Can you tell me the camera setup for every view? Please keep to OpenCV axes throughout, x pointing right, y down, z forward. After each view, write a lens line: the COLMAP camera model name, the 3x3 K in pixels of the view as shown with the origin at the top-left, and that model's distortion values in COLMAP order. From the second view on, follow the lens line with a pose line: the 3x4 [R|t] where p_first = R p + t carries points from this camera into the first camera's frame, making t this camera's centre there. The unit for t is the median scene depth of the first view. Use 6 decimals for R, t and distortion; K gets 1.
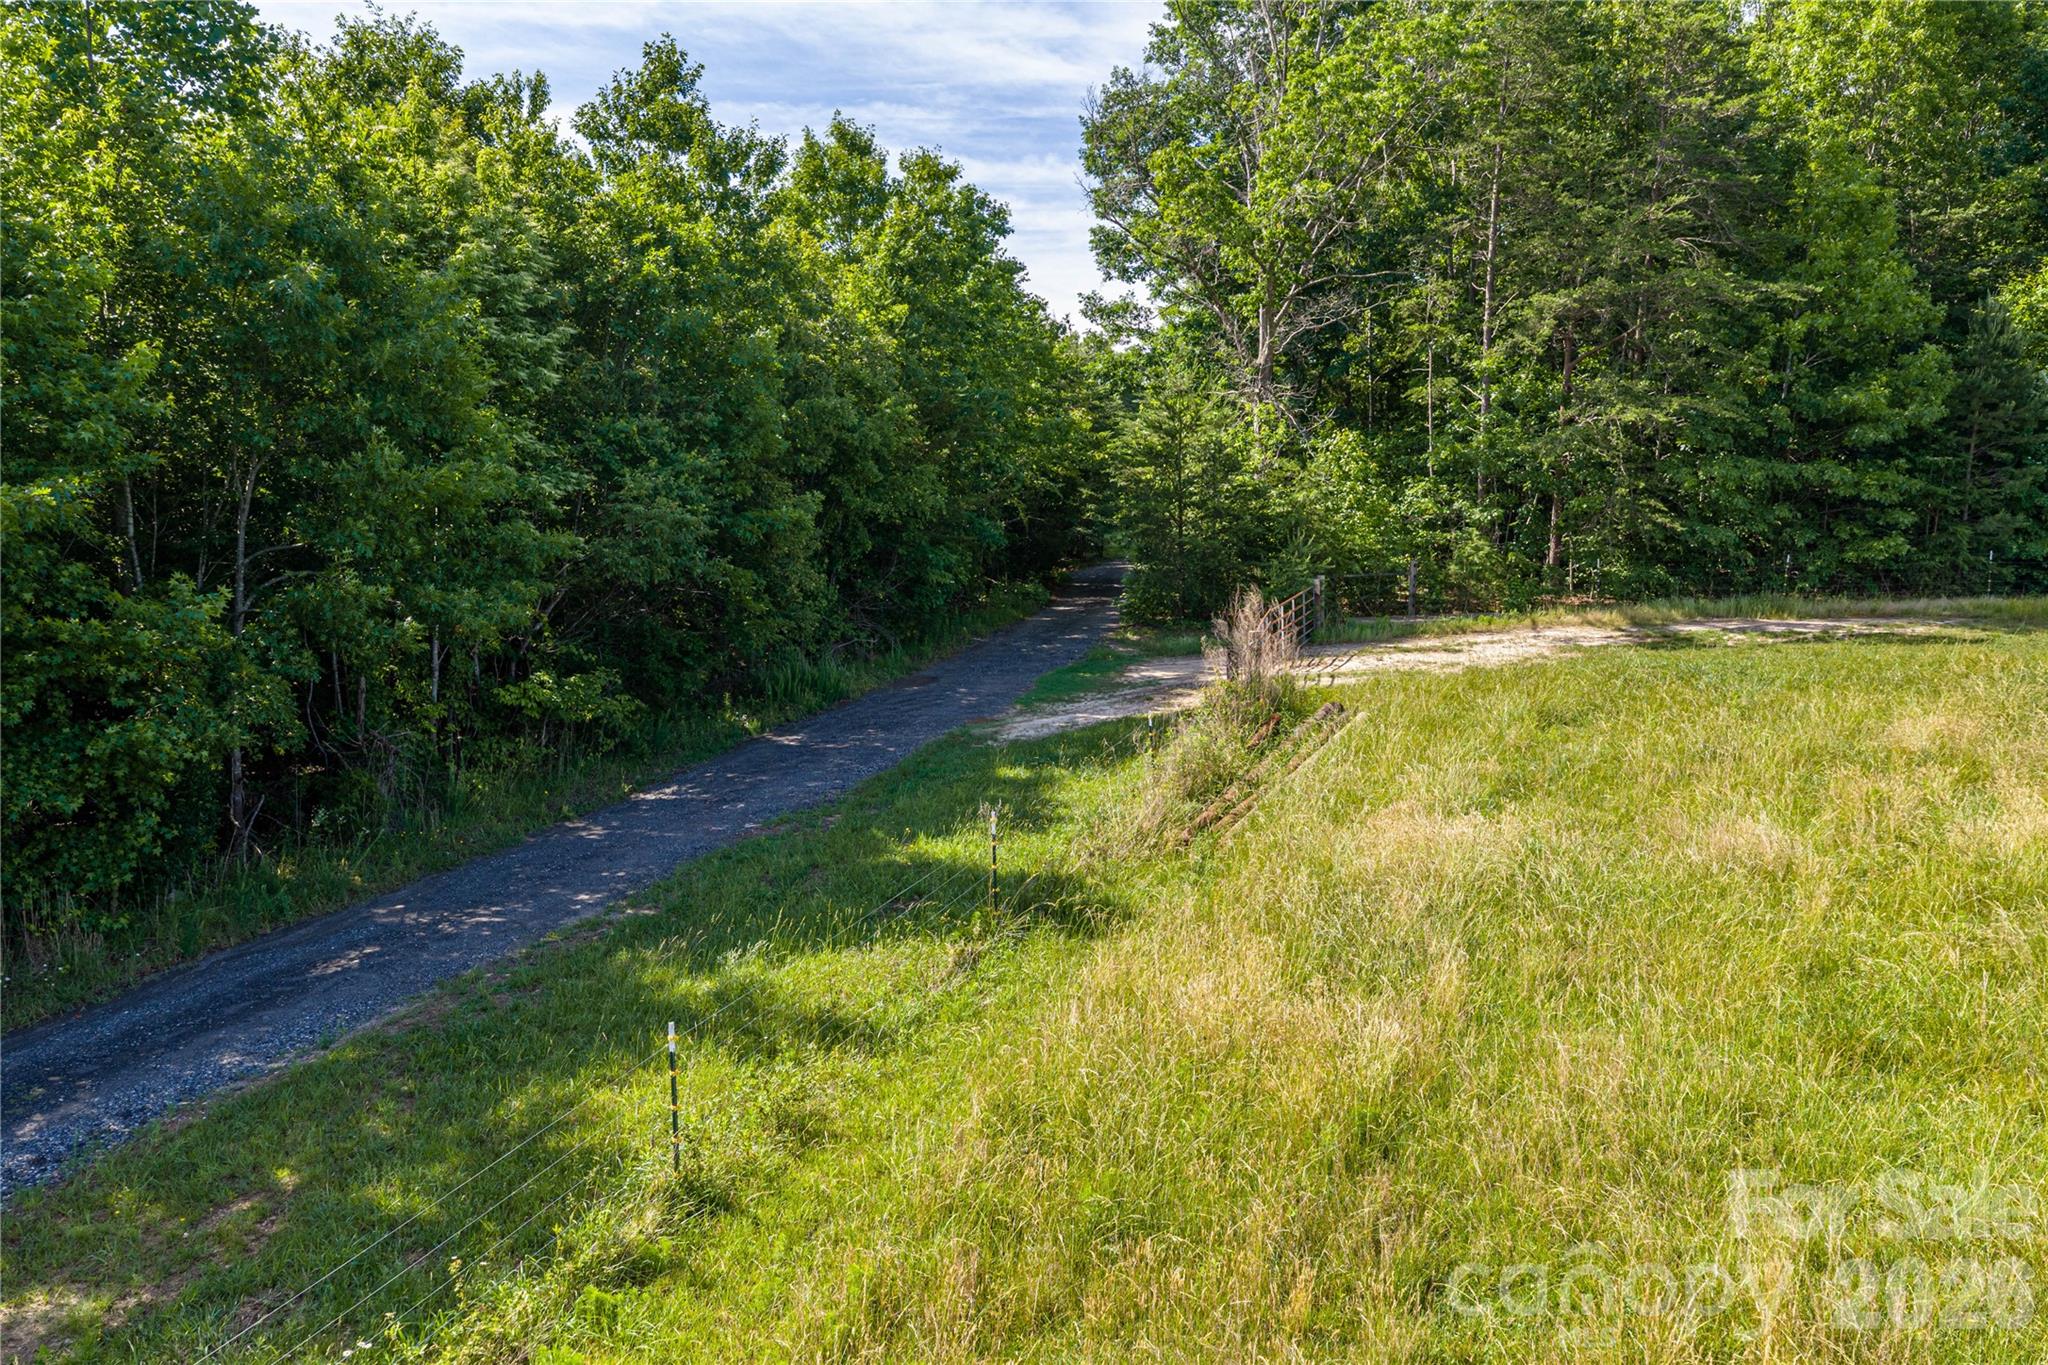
lens RADIAL K [[1685.2, 0, 1029.3], [0, 1685.2, 678.8], [0, 0, 1]] dist [0.024450, -0.032104]
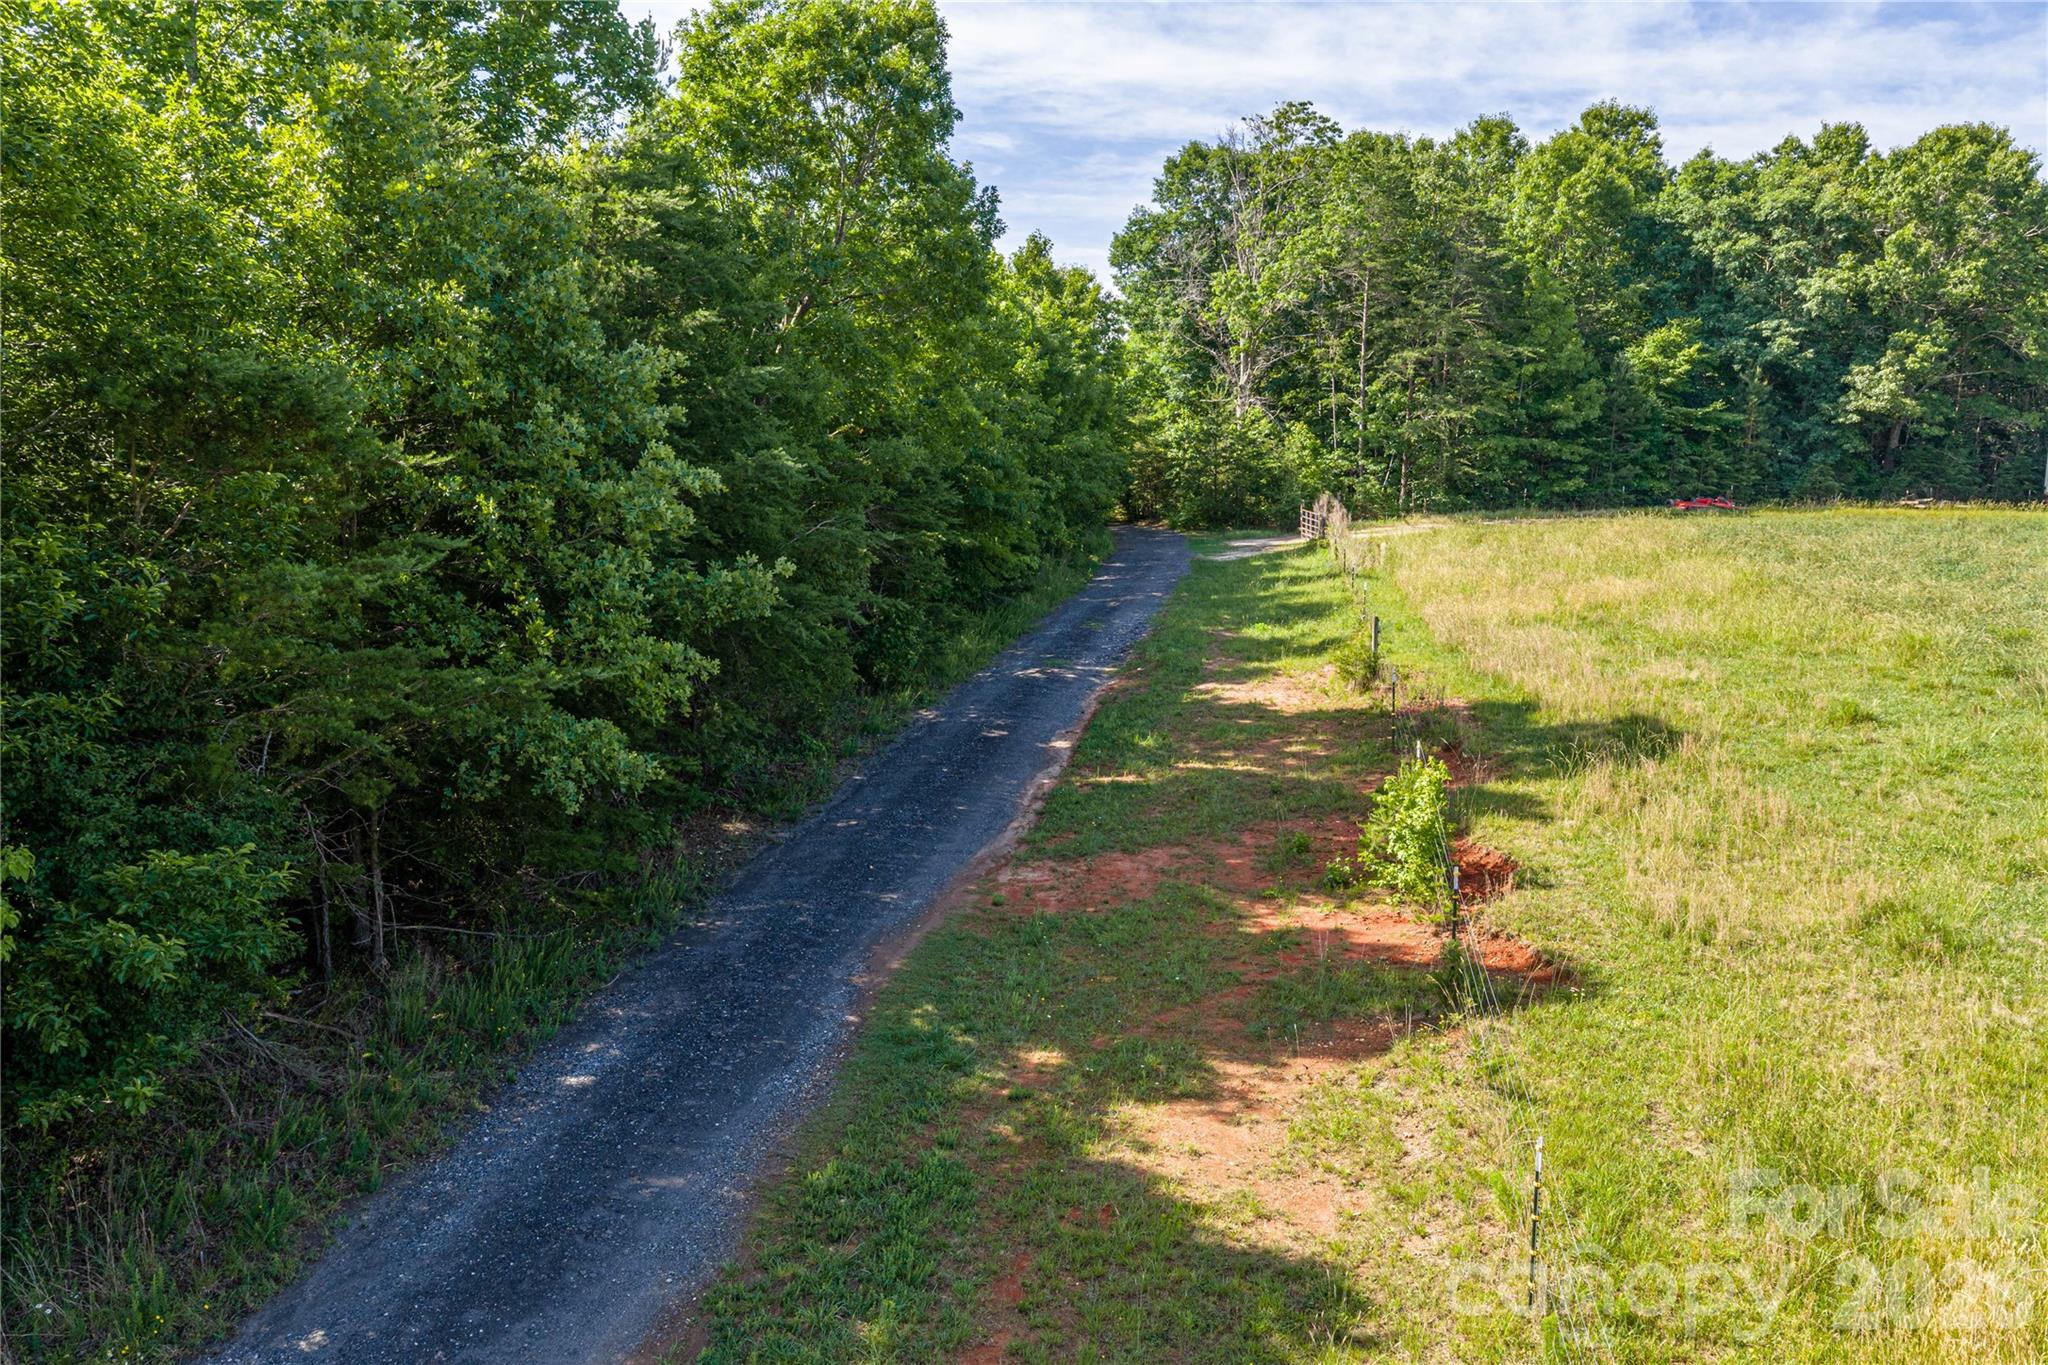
lens RADIAL K [[1685.2, 0, 1029.3], [0, 1685.2, 678.8], [0, 0, 1]] dist [0.024450, -0.032104]
pose [[0.981677, -0.024647, 0.188949, -0.468418], [0.024388, 0.999696, 0.003695, 0.121212], [-0.188983, 0.000981, 0.981980, -0.766125]]
